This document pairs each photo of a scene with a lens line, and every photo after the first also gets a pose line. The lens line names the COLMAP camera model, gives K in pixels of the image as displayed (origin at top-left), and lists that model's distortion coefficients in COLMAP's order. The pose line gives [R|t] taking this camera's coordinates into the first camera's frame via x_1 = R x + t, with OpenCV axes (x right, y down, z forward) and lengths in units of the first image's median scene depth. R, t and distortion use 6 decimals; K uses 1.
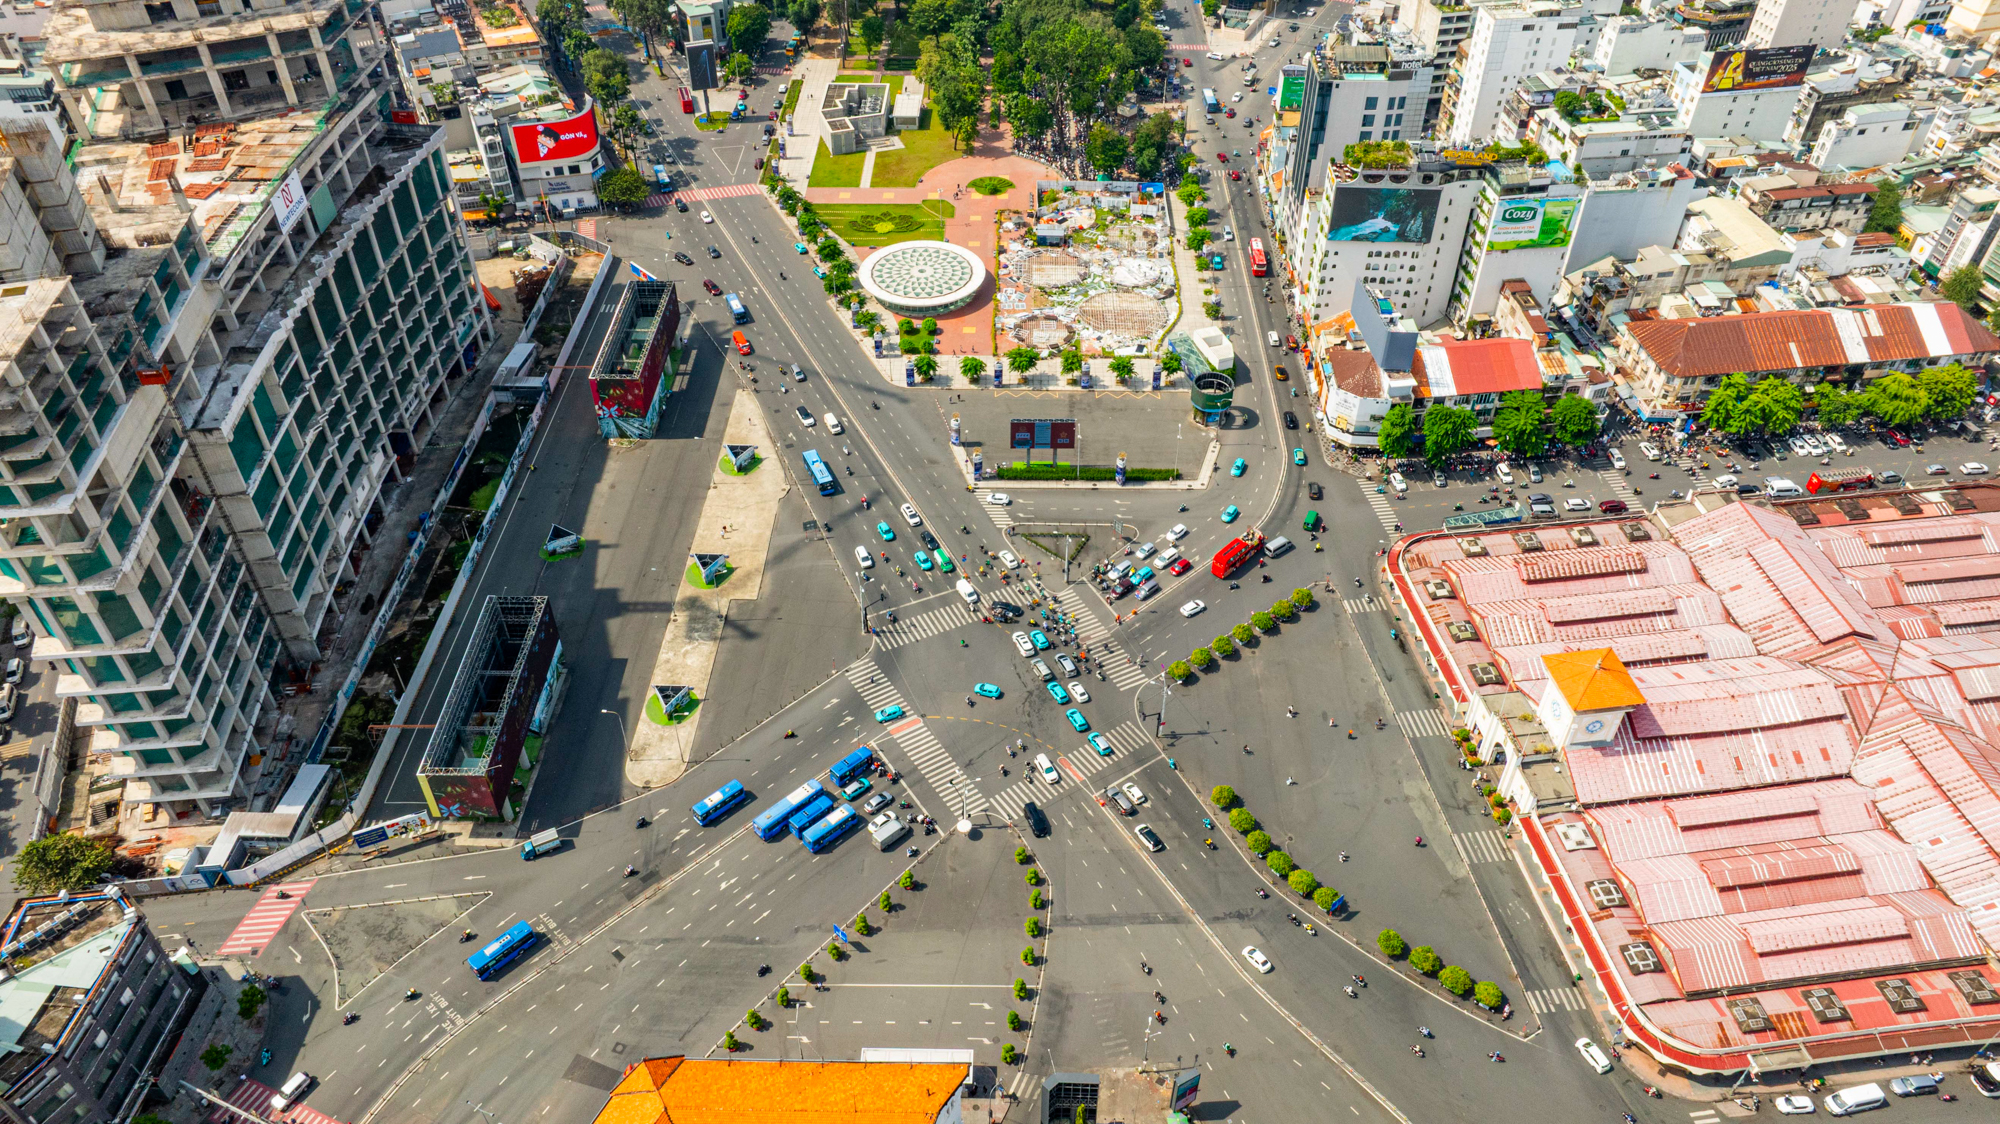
lens RADIAL K [[1407.4, 0, 999.9], [0, 1407.4, 559.6], [0, 0, 1]] dist [-0.020923, 0.022201]
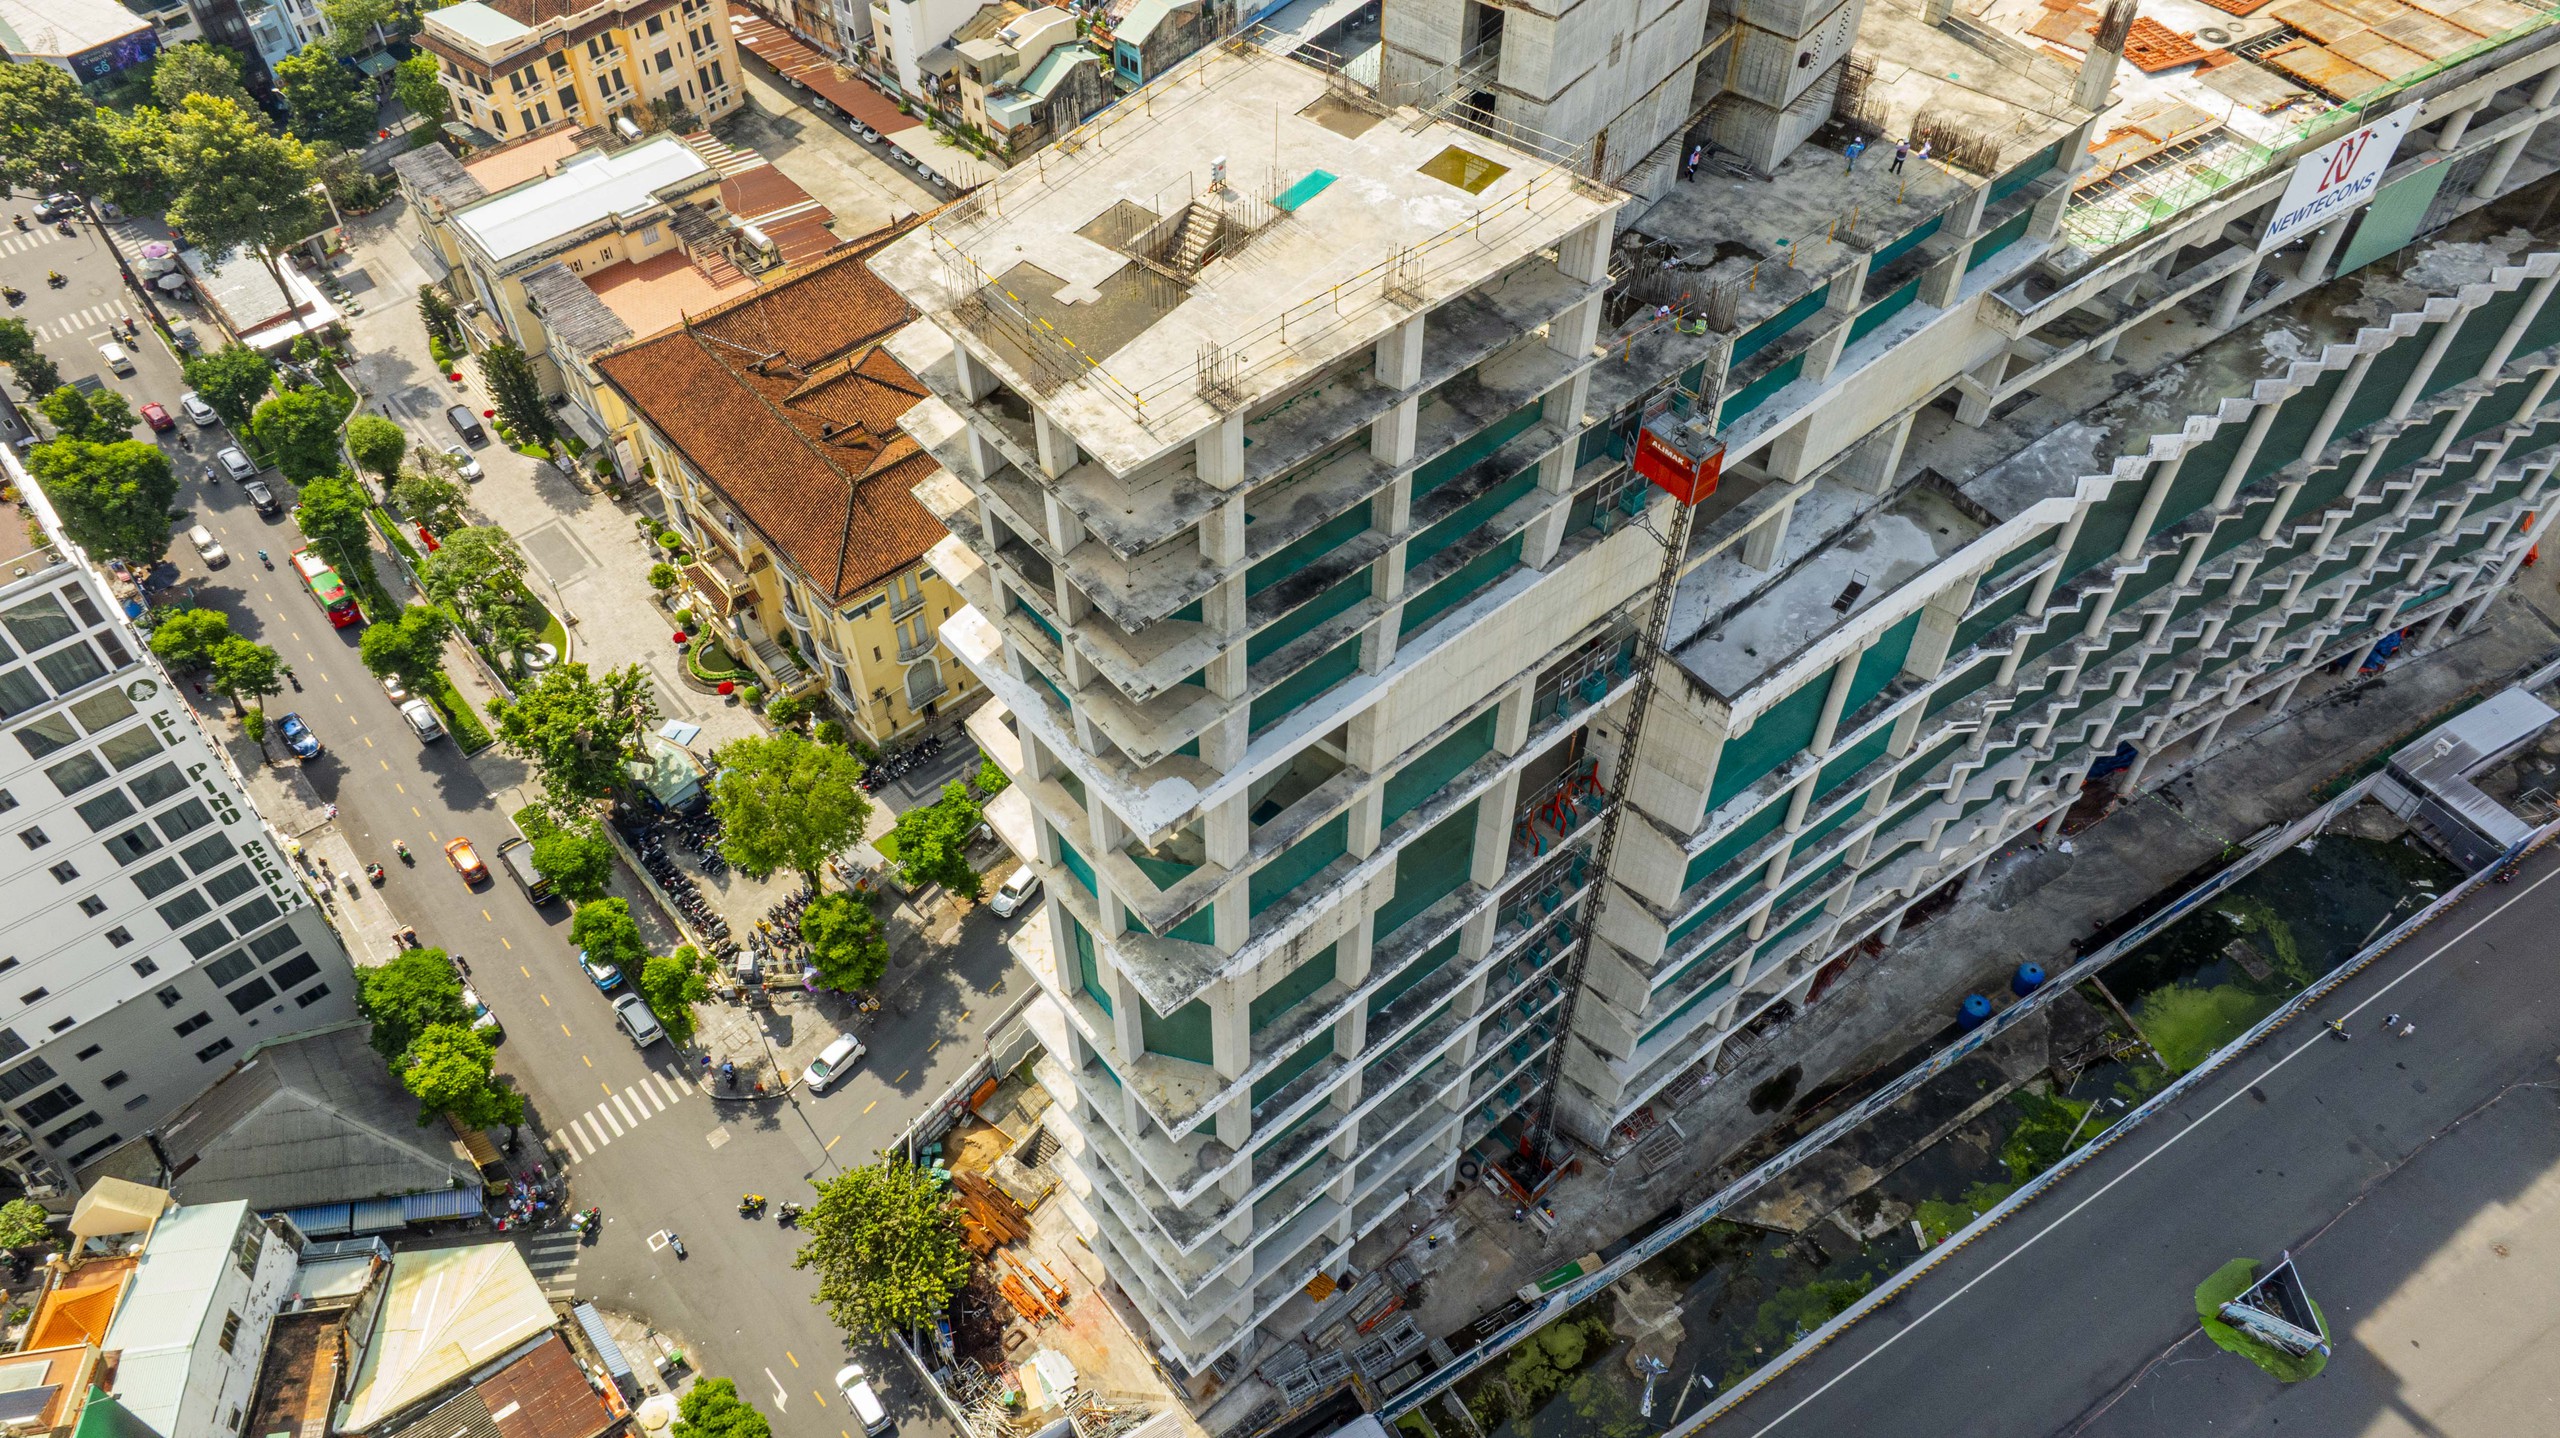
lens RADIAL K [[1801.5, 0, 1277.9], [0, 1801.5, 720.3], [0, 0, 1]] dist [-0.020923, 0.022201]
pose [[0.541212, 0.629548, -0.557457, -0.306490], [-0.554773, 0.765514, 0.325906, -0.146376], [0.631915, 0.132878, 0.763562, 0.492369]]
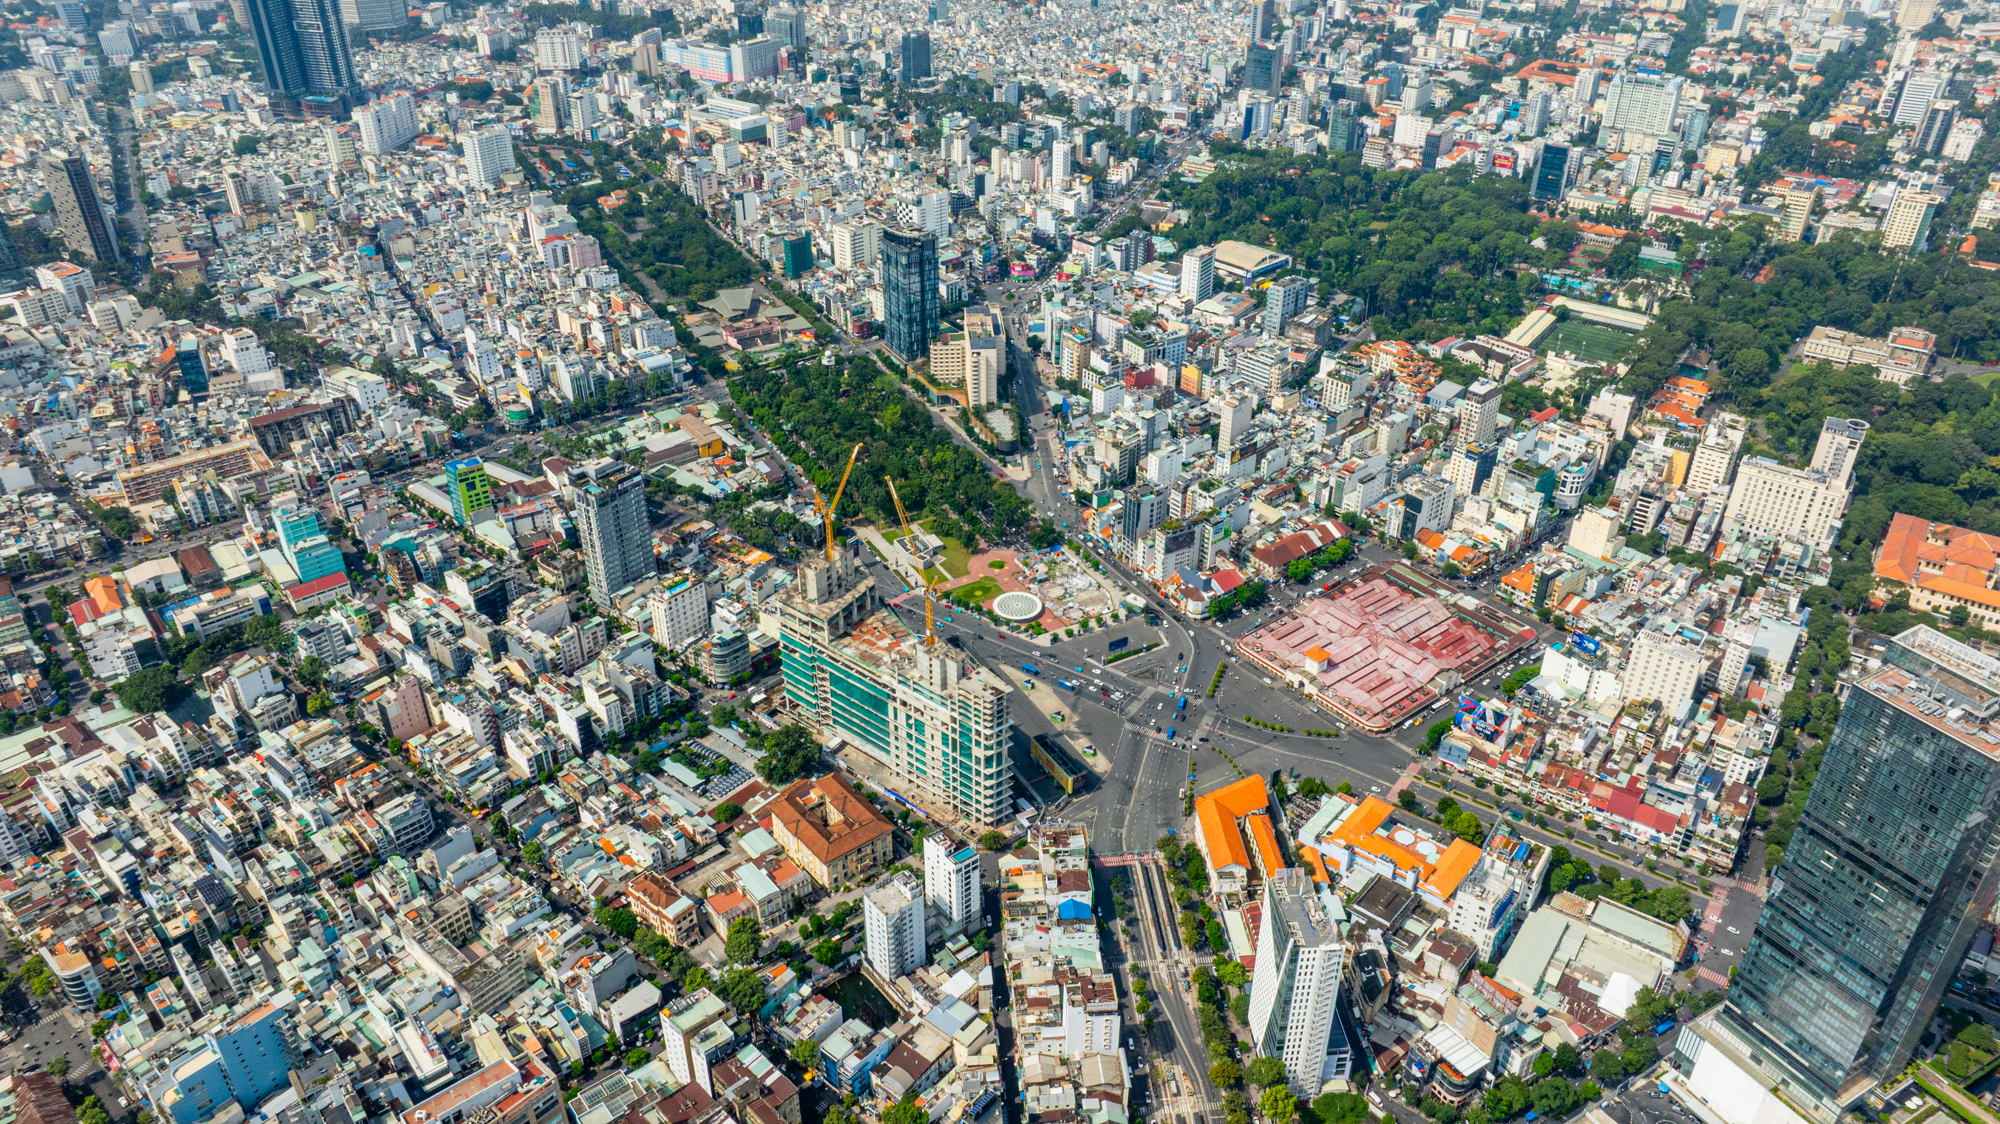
lens RADIAL K [[1407.4, 0, 1000.5], [0, 1407.4, 562.8], [0, 0, 1]] dist [-0.020923, 0.022201]
pose [[0.862760, -0.267773, 0.428885, -1.608080], [0.334795, 0.938199, -0.087724, -0.084736], [-0.378889, 0.219273, 0.899090, -1.824446]]
